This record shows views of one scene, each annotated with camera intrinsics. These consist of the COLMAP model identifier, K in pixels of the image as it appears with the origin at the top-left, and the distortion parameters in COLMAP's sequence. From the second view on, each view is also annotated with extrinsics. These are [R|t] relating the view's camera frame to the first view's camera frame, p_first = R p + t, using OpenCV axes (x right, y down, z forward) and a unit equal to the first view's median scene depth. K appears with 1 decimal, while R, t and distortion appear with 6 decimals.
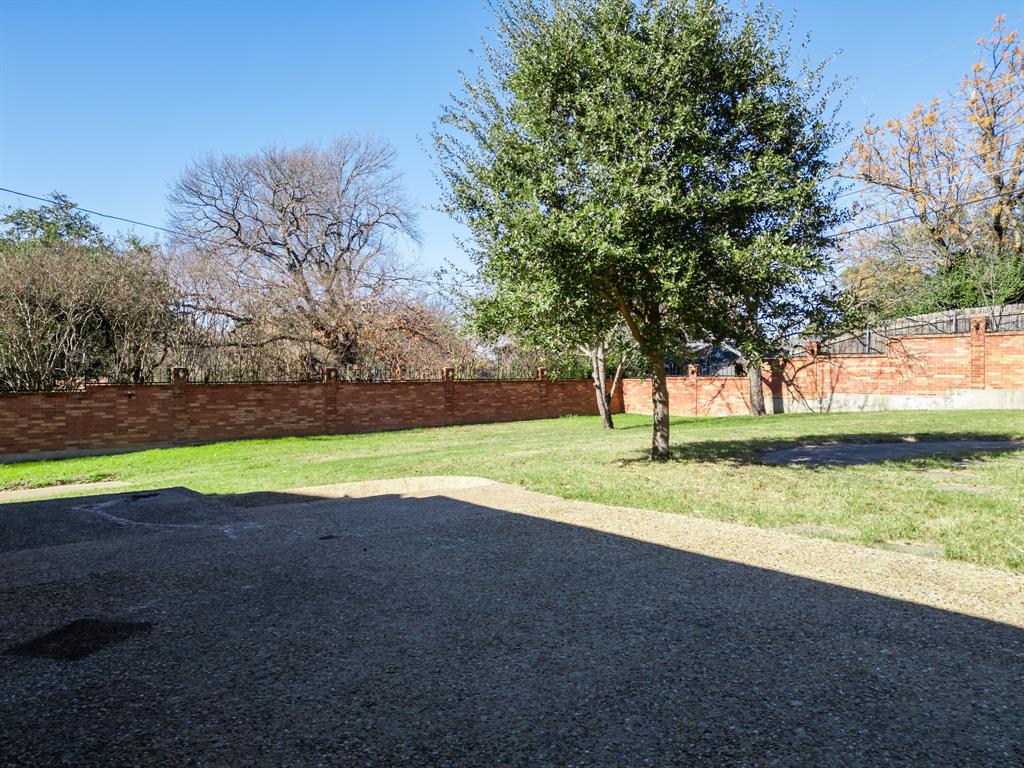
lens RADIAL K [[705.5, 0, 512.7], [0, 705.5, 384.3], [0, 0, 1]] dist [0.011163, -0.001430]
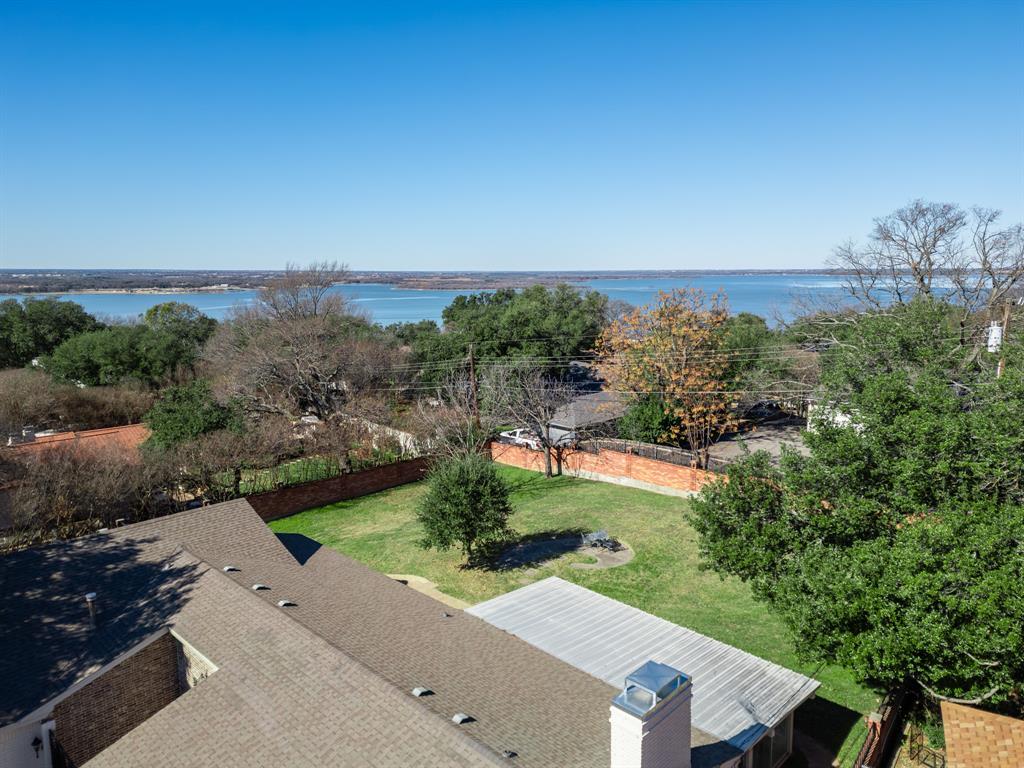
lens RADIAL K [[705.5, 0, 516.6], [0, 705.5, 385.5], [0, 0, 1]] dist [0.011163, -0.001430]
pose [[0.993830, -0.025004, 0.108063, 0.035375], [0.008784, 0.988943, 0.148038, -0.581713], [-0.110570, -0.146176, 0.983060, -1.100367]]
